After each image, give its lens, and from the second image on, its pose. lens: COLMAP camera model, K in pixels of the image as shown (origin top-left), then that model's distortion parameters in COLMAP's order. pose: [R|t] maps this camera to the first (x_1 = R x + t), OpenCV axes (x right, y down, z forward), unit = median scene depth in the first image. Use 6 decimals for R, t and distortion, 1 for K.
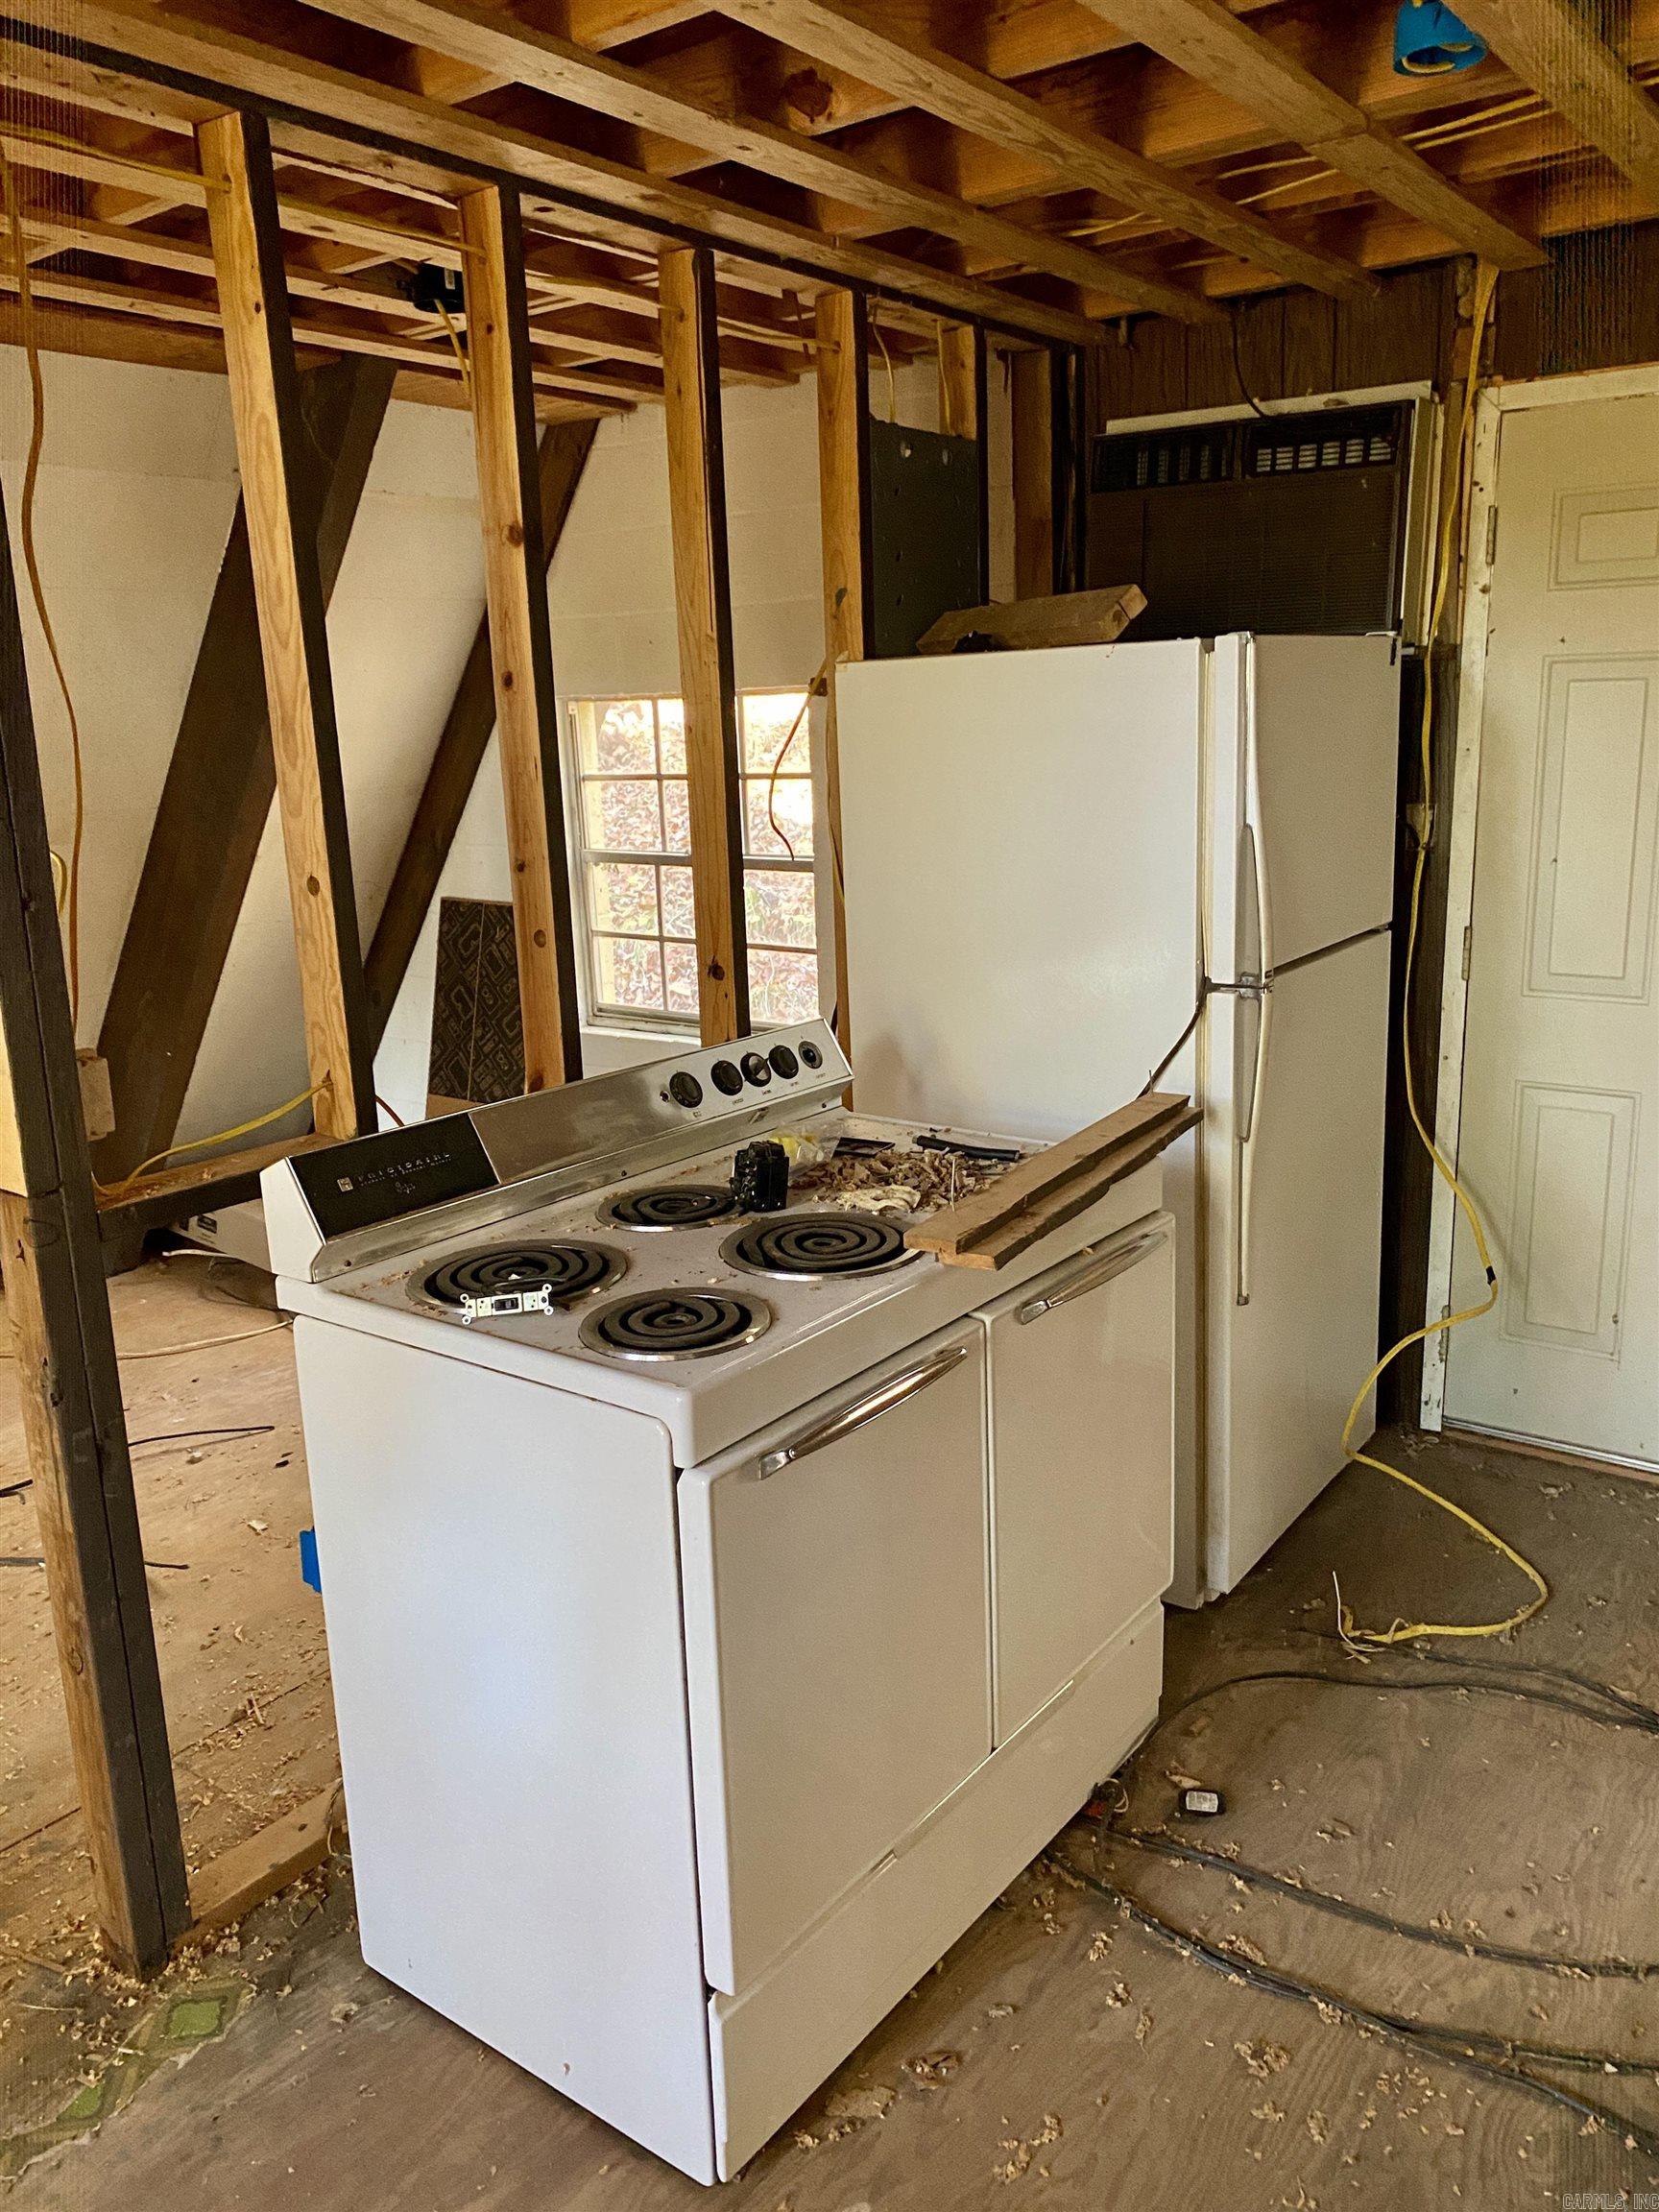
lens RADIAL K [[1682.1, 0, 852.2], [0, 1682.1, 1117.8], [0, 0, 1]] dist [0.076837, -0.127969]
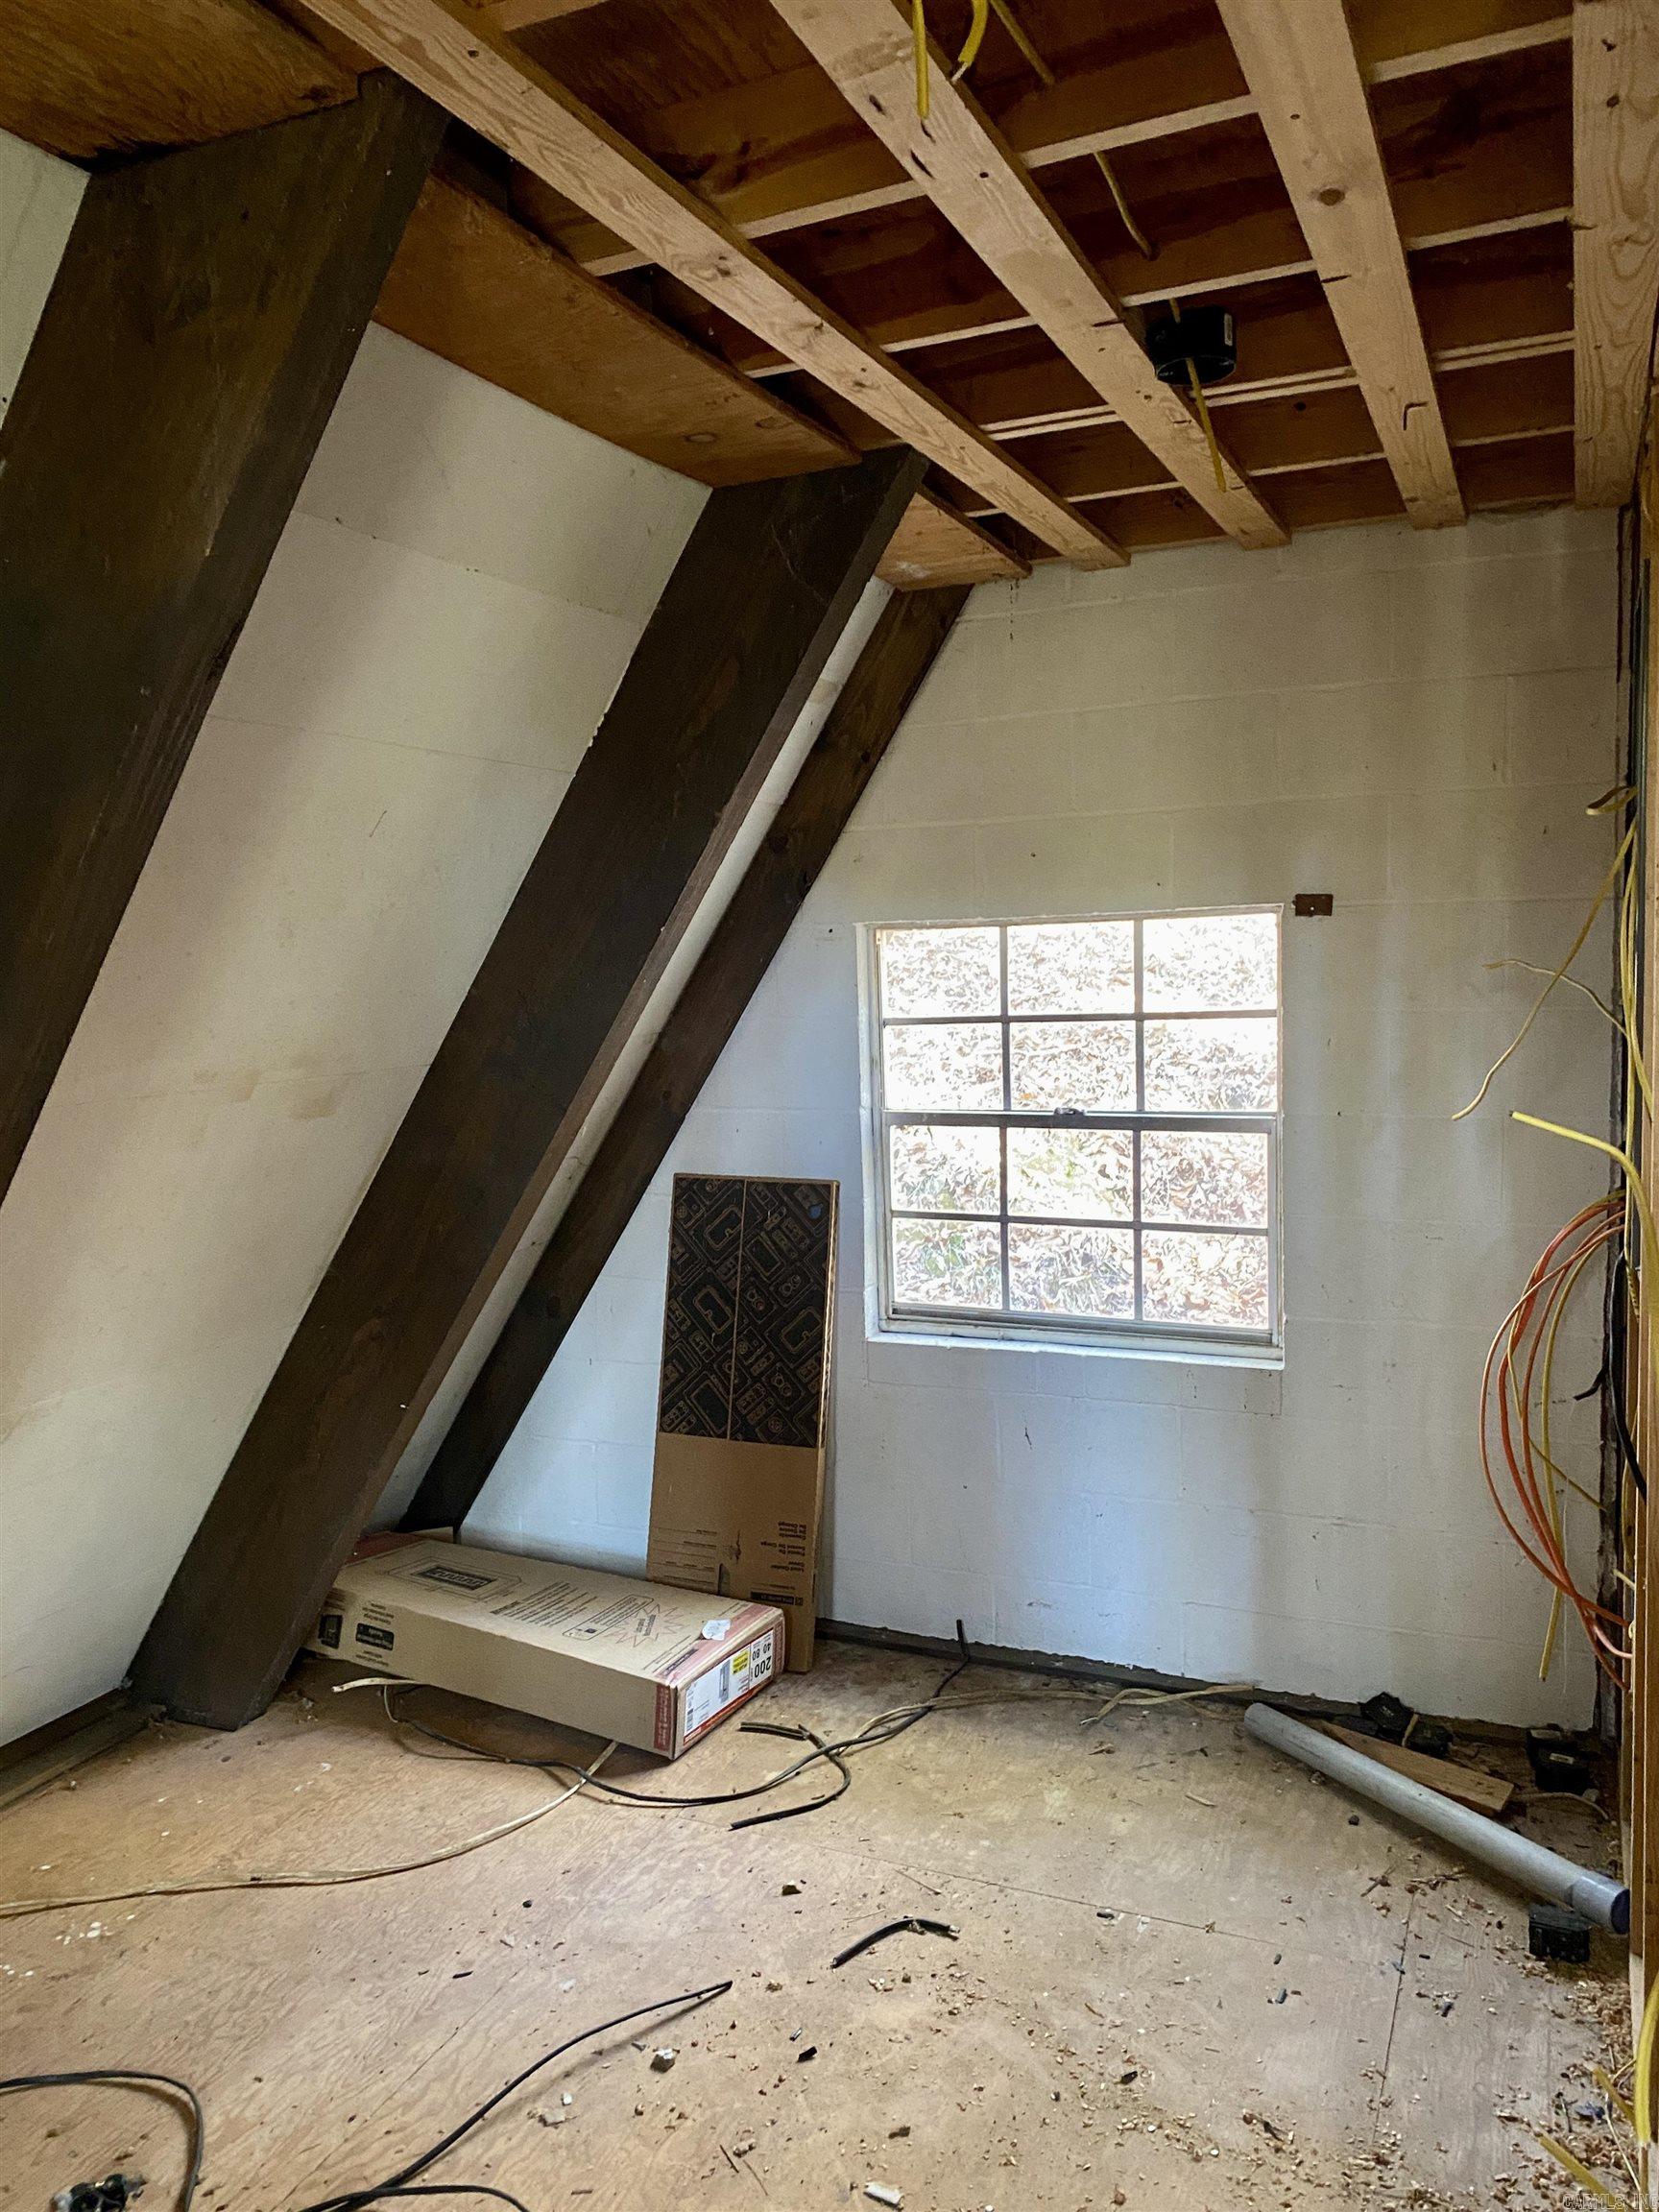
lens RADIAL K [[1670.6, 0, 823.7], [0, 1670.6, 1127.9], [0, 0, 1]] dist [0.061664, -0.076594]
pose [[0.976098, -0.021354, 0.216278, -0.348712], [0.052028, 0.989184, -0.137144, -0.043526], [-0.211010, 0.145119, 0.966652, 0.243389]]
